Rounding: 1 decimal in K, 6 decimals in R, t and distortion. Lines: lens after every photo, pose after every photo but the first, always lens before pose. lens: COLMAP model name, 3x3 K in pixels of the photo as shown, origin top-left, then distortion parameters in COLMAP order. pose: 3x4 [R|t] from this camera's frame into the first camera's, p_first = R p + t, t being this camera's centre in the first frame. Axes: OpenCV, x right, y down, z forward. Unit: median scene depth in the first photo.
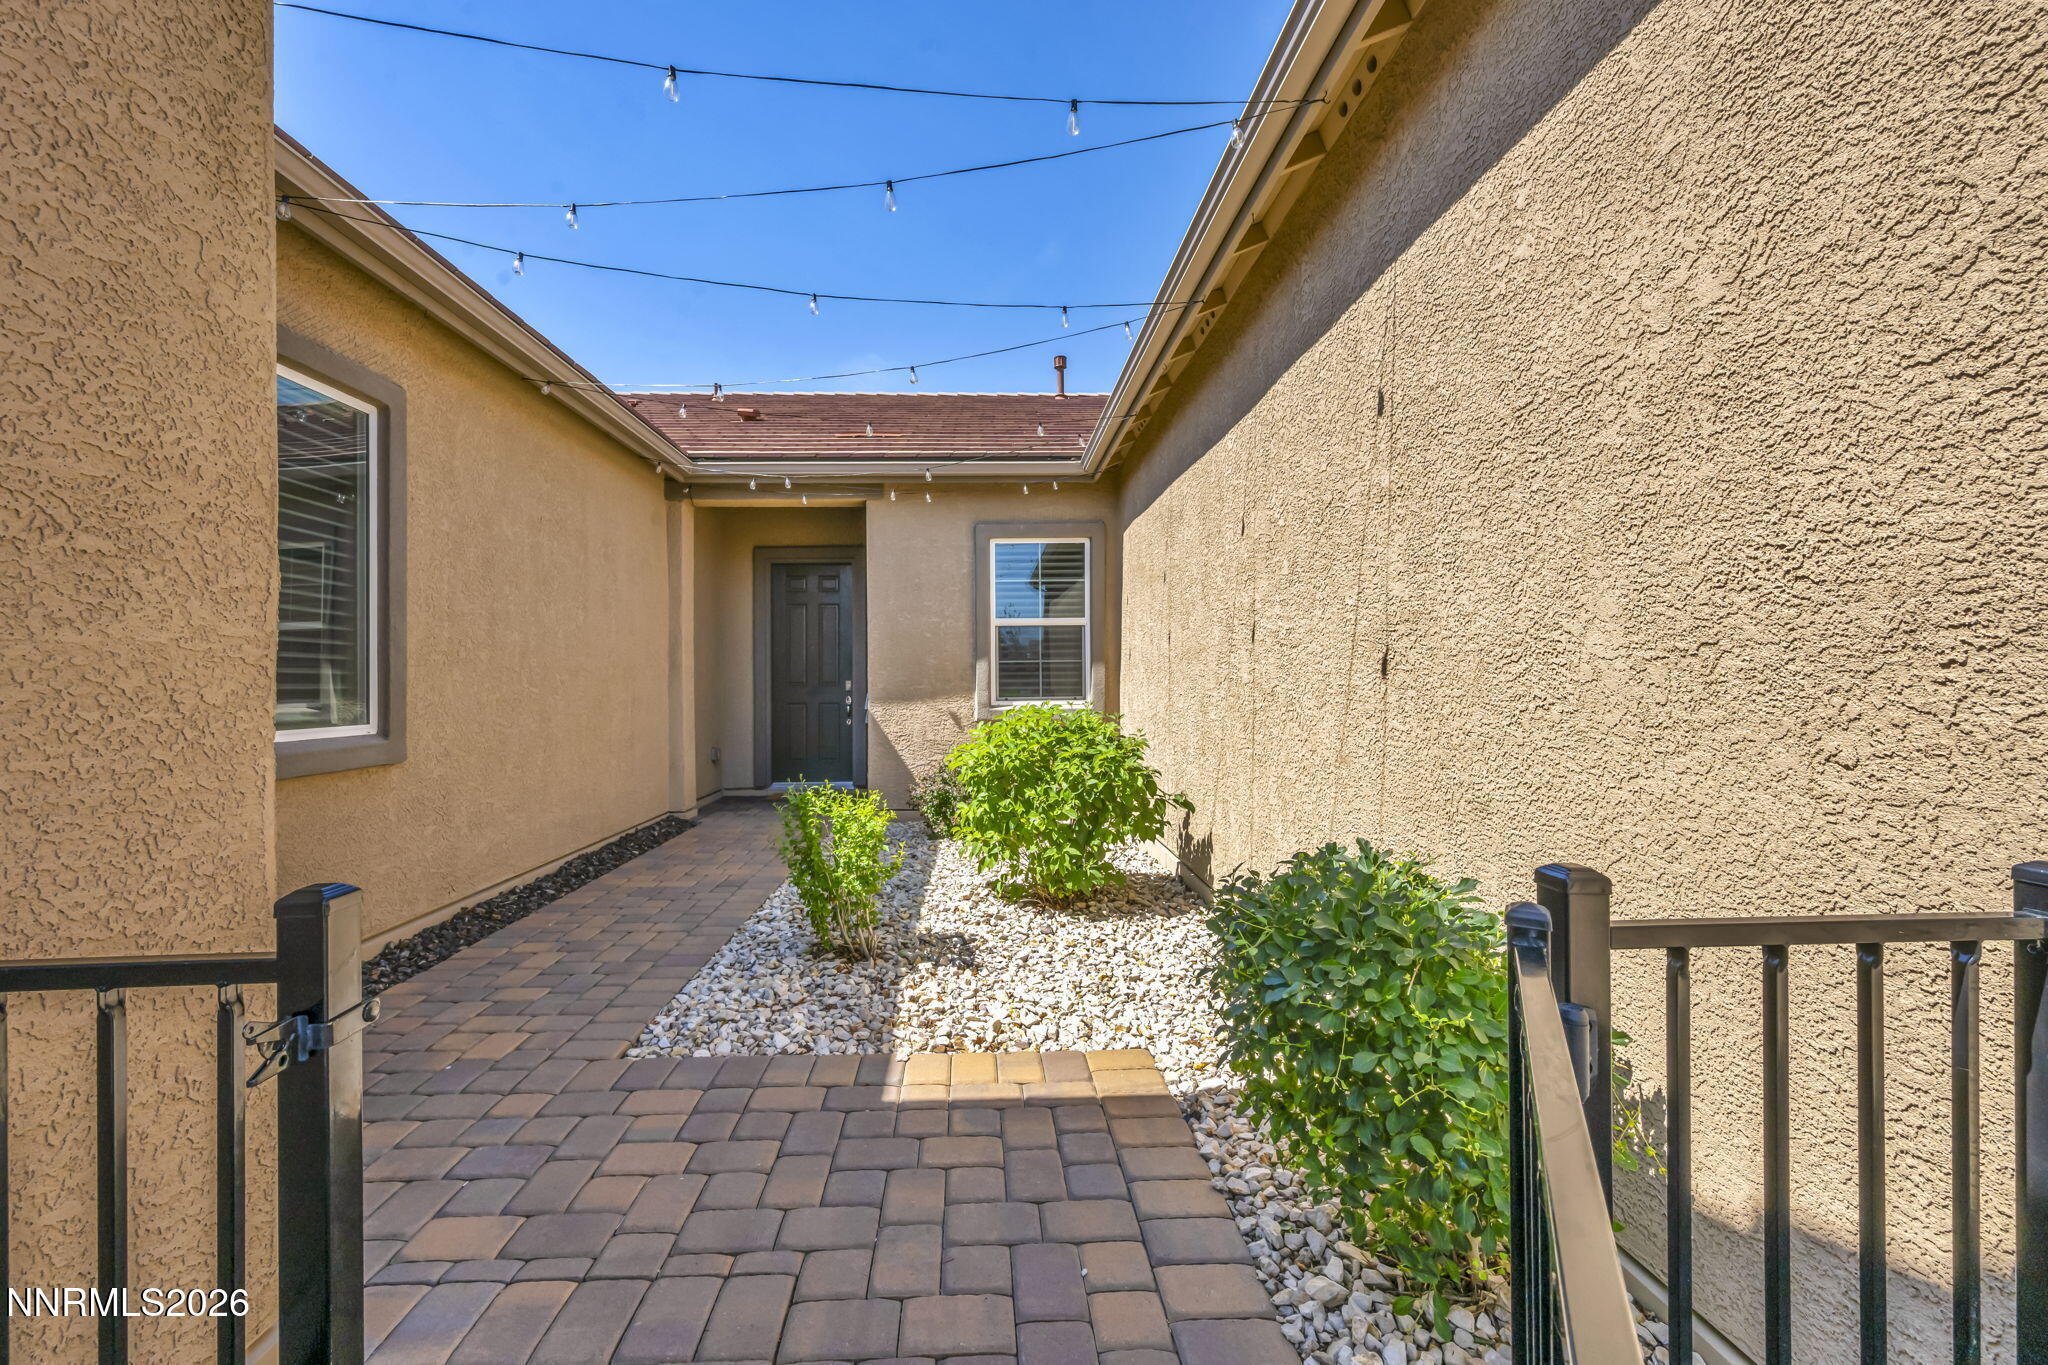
lens RADIAL K [[819.4, 0, 1017.1], [0, 819.4, 681.0], [0, 0, 1]] dist [-0.002999, -0.000230]
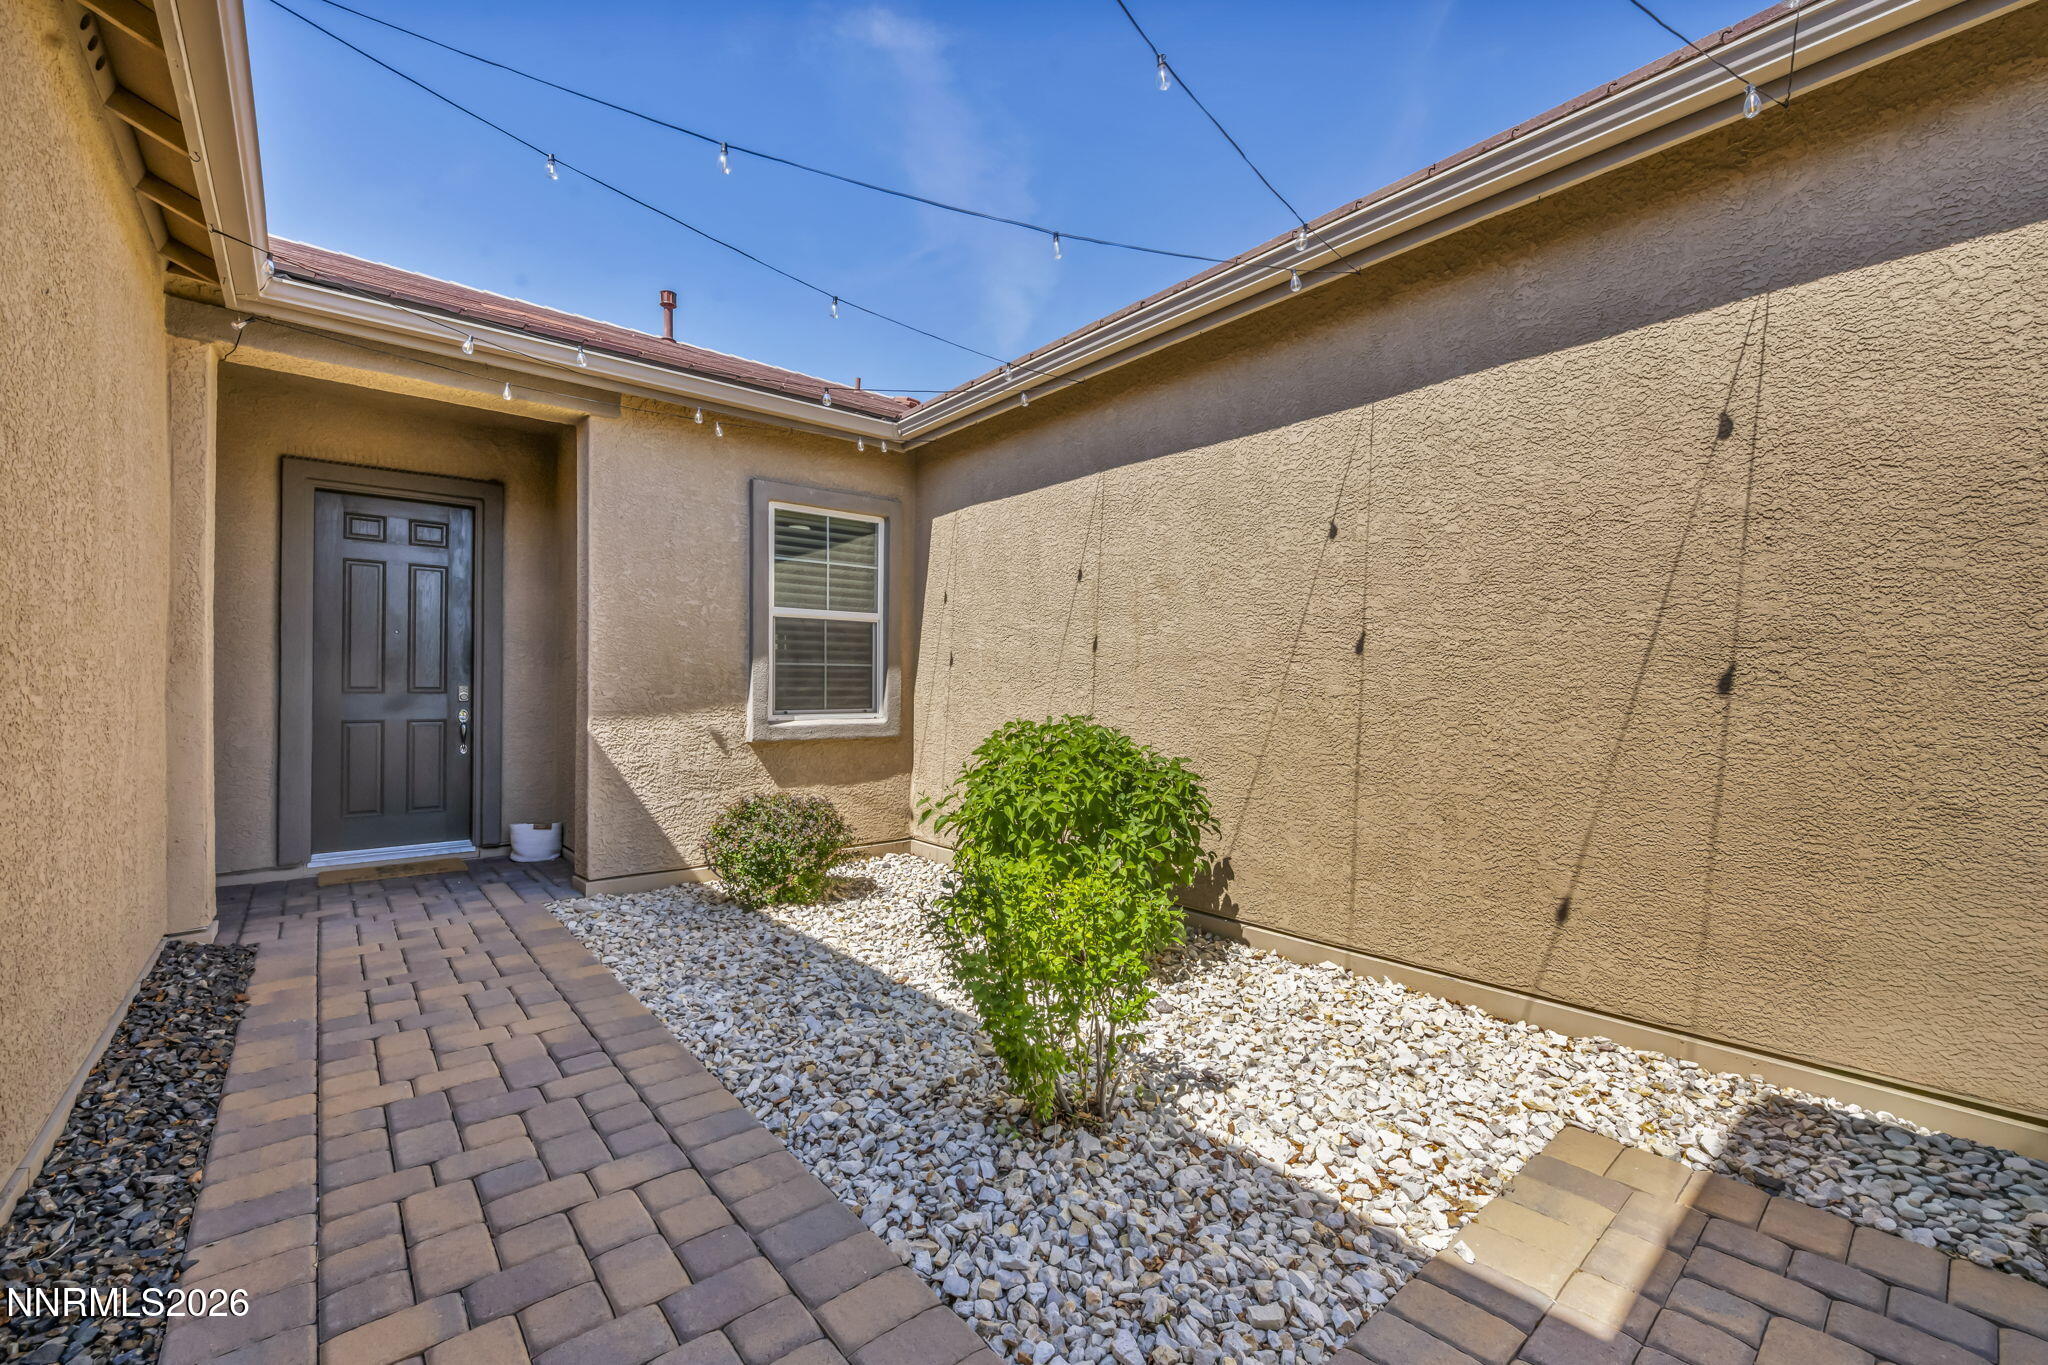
lens RADIAL K [[819.4, 0, 1022.7], [0, 819.4, 687.6], [0, 0, 1]] dist [-0.002999, -0.000230]
pose [[0.787453, 0.012890, 0.616240, -0.312380], [-0.010113, 0.999917, -0.007992, 0.002797], [-0.616292, 0.000061, 0.787517, 0.259826]]
